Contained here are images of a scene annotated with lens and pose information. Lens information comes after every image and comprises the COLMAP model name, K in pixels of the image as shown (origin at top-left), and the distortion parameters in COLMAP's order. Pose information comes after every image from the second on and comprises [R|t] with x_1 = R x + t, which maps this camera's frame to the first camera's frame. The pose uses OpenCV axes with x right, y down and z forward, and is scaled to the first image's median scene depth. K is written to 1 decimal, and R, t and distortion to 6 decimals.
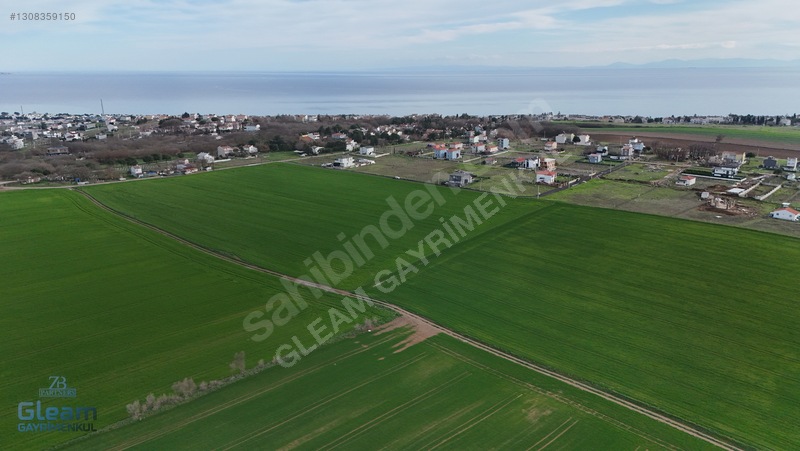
lens RADIAL K [[587.9, 0, 399.9], [0, 587.9, 230.3], [0, 0, 1]] dist [0.078241, -0.078378]
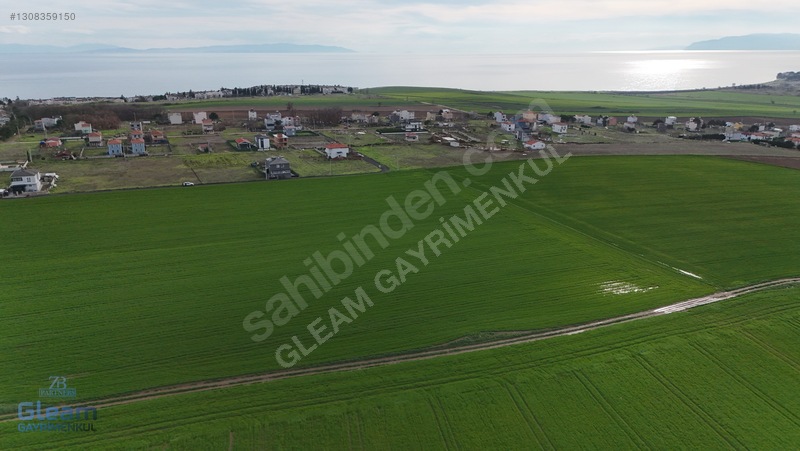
lens RADIAL K [[587.9, 0, 401.2], [0, 587.9, 223.0], [0, 0, 1]] dist [0.078241, -0.078378]
pose [[0.490982, -0.240904, 0.837199, -0.357686], [0.233029, 0.962304, 0.140241, -0.069531], [-0.839425, 0.126235, 0.528612, 0.384154]]
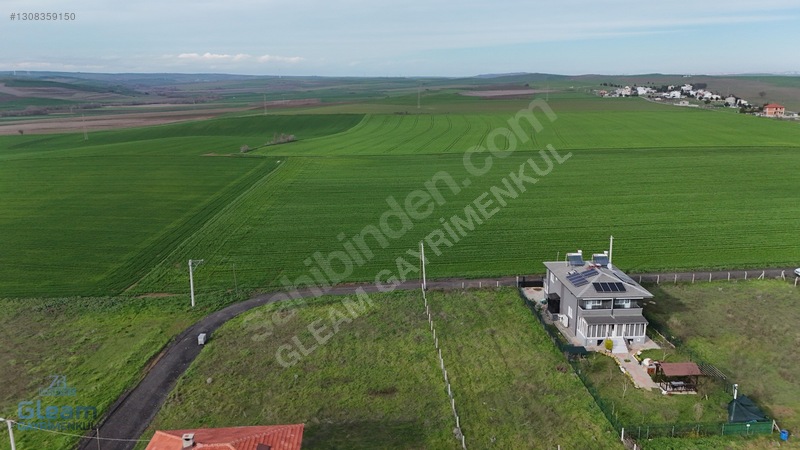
lens RADIAL K [[587.9, 0, 400.6], [0, 587.9, 223.7], [0, 0, 1]] dist [0.078241, -0.078378]
pose [[-0.776840, 0.159144, -0.609256, 0.224541], [-0.158717, 0.886812, 0.434019, -0.153712], [0.609368, 0.433863, -0.663652, 0.857823]]
